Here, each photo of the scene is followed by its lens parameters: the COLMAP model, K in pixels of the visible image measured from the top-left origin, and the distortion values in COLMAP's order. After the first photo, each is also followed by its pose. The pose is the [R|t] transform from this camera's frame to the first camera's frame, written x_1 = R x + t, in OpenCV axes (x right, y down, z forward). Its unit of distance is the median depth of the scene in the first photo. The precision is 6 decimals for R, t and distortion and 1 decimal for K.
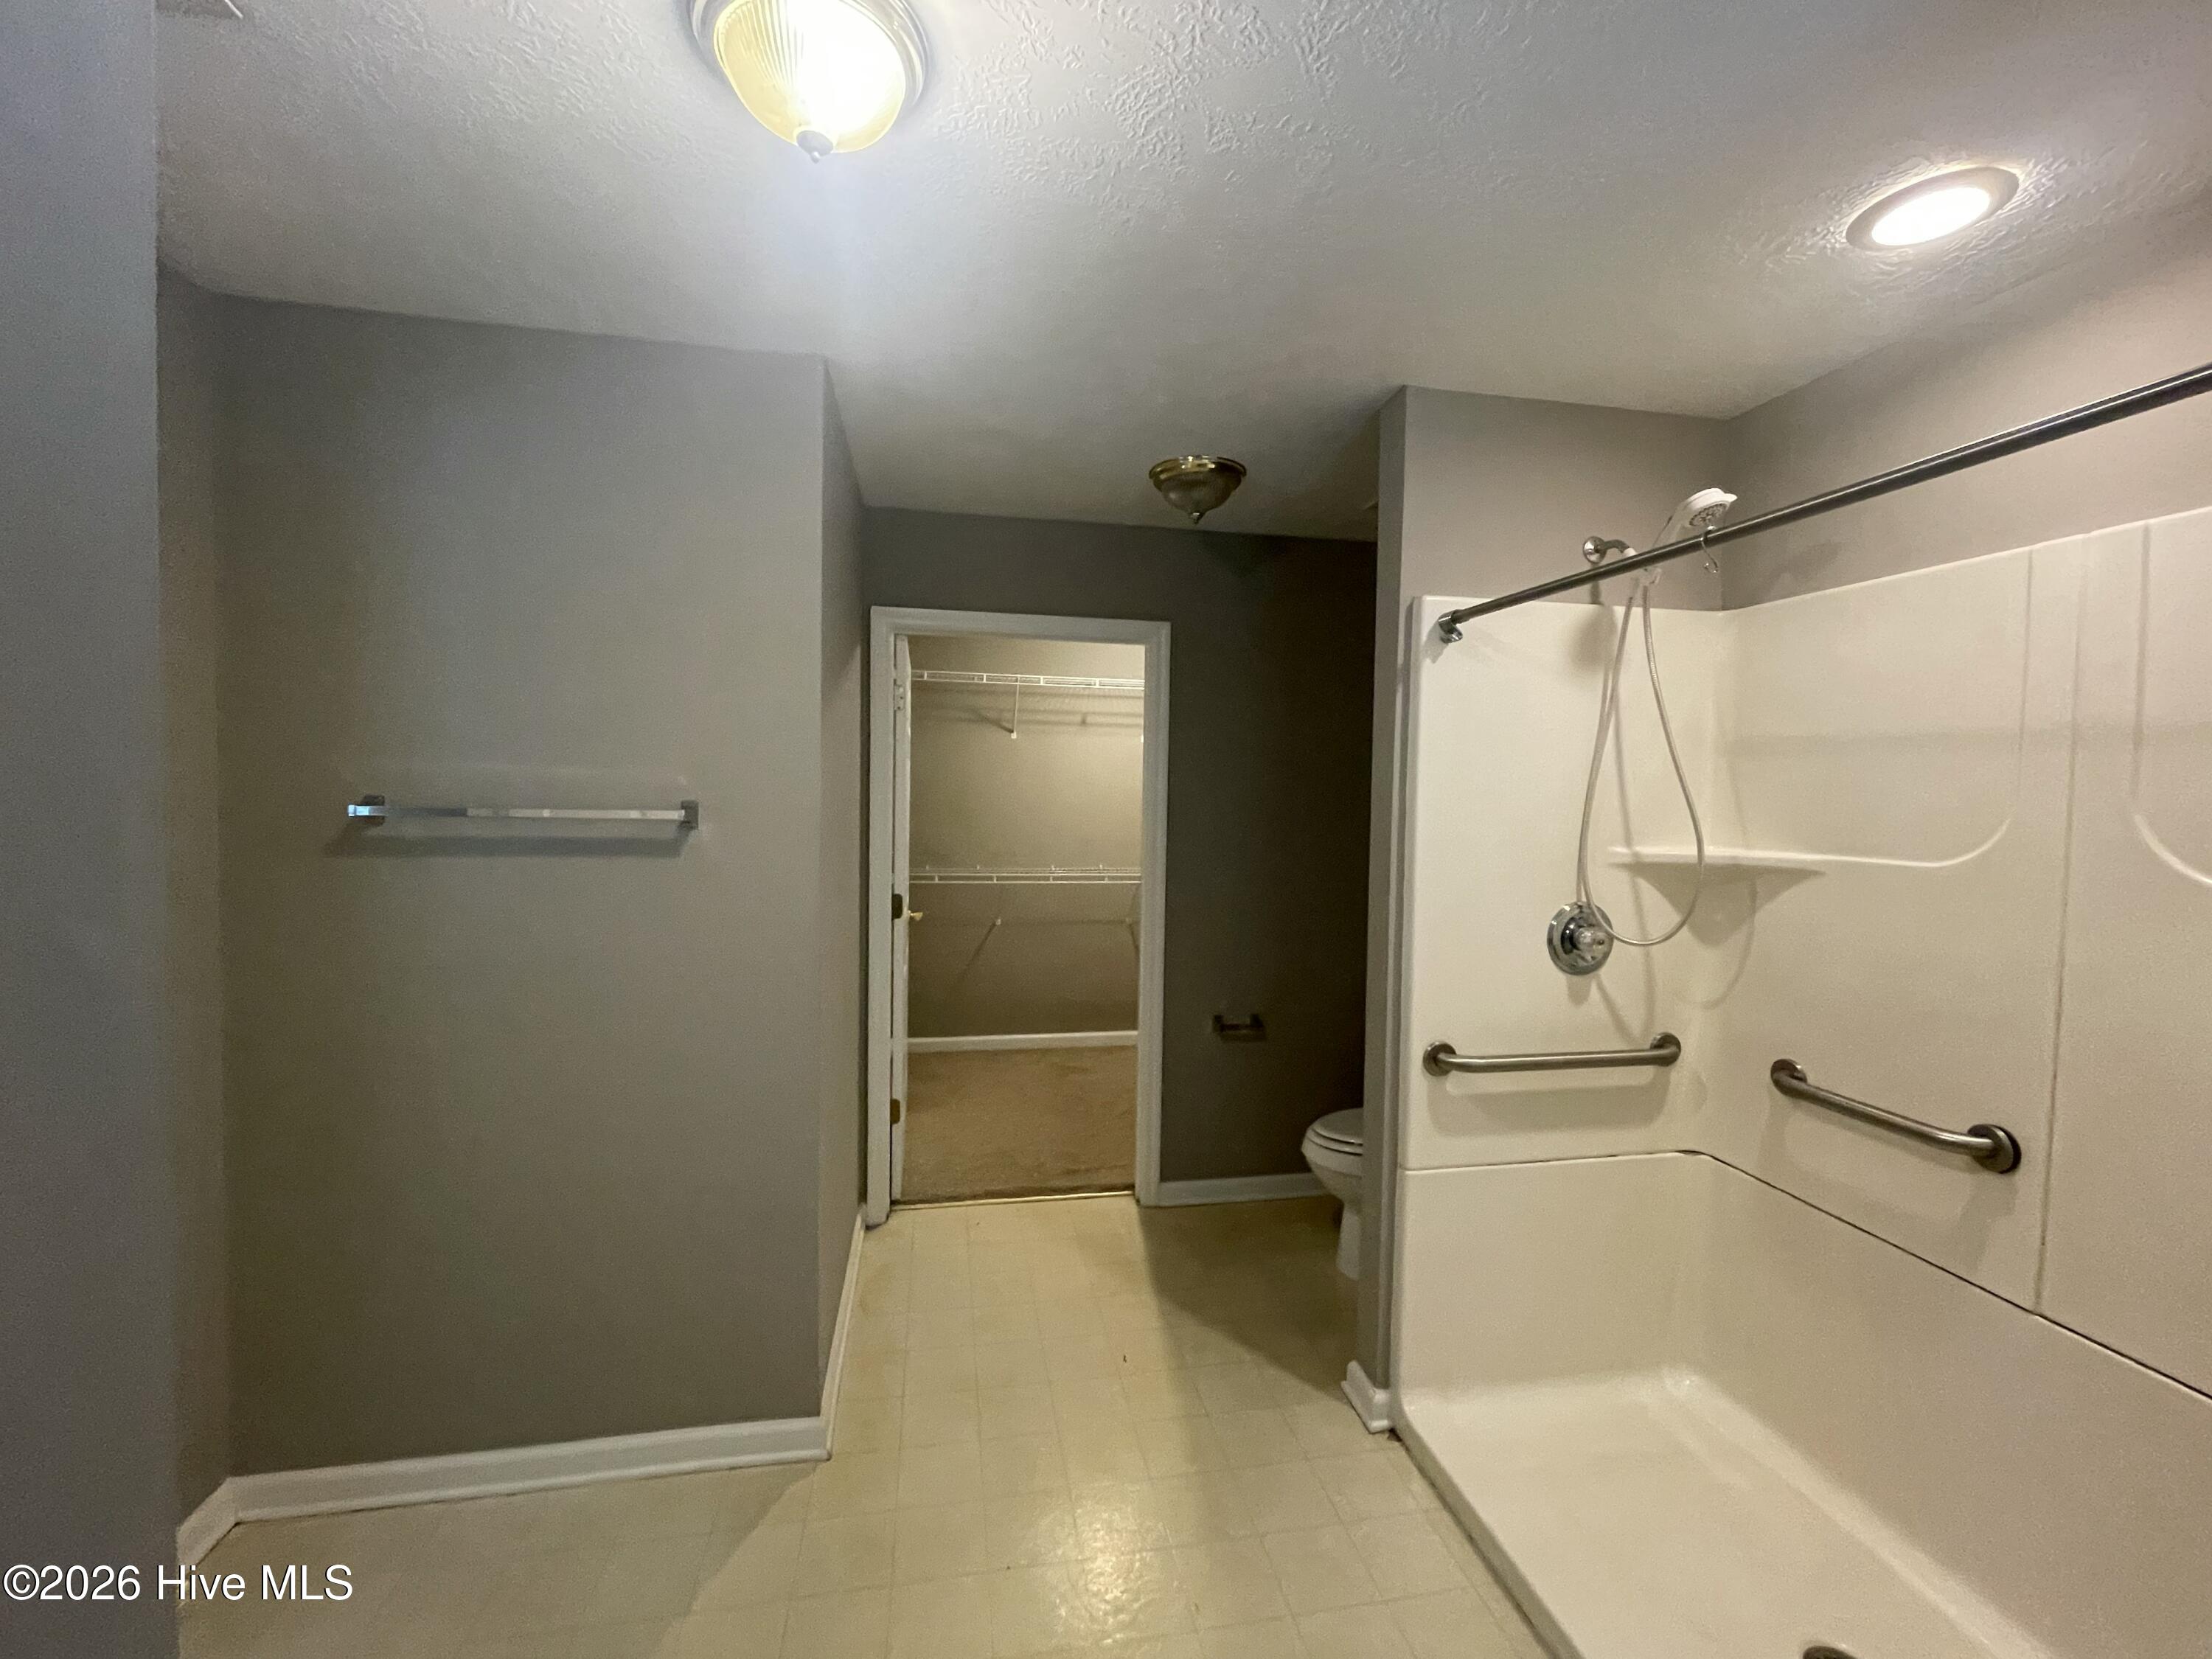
lens RADIAL K [[904.6, 0, 1092.9], [0, 904.6, 825.8], [0, 0, 1]] dist [0.002467, -0.000246]
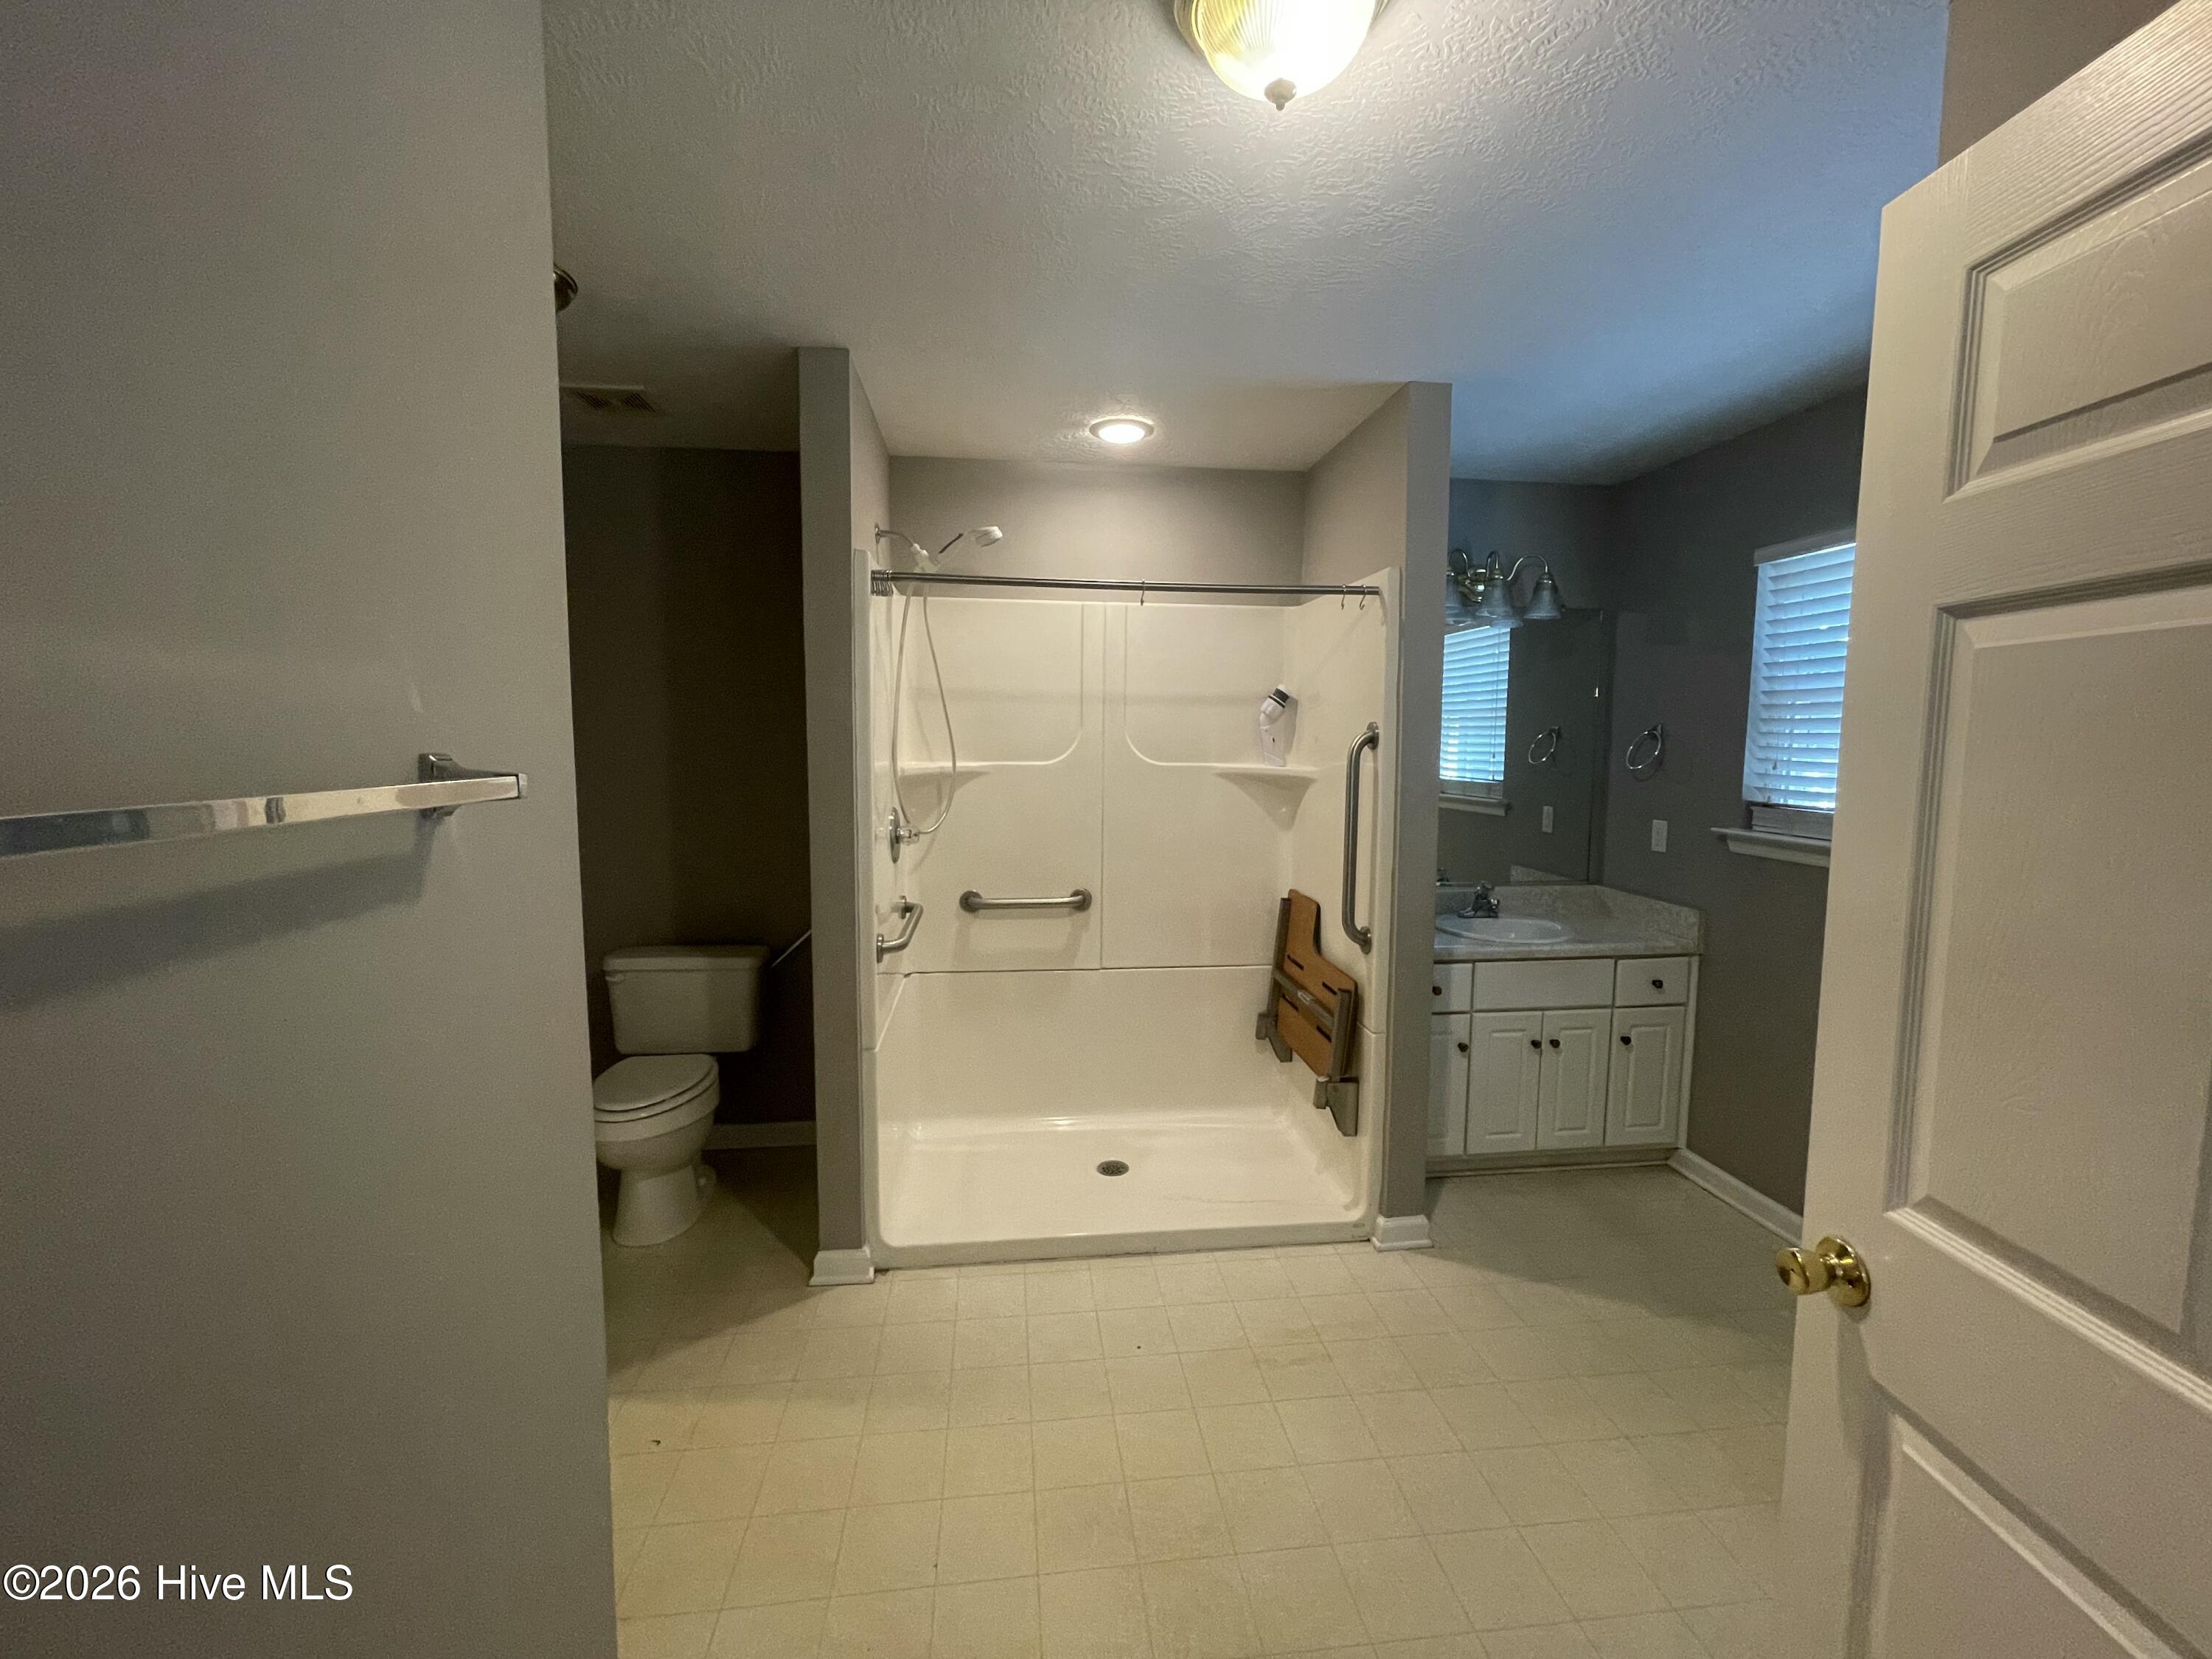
lens RADIAL K [[904.6, 0, 1093.0], [0, 904.6, 820.4], [0, 0, 1]] dist [0.002467, -0.000246]
pose [[0.075163, -0.108667, 0.991233, -0.820628], [0.037973, 0.993635, 0.106051, -0.030063], [-0.996448, 0.029669, 0.078811, 0.664917]]
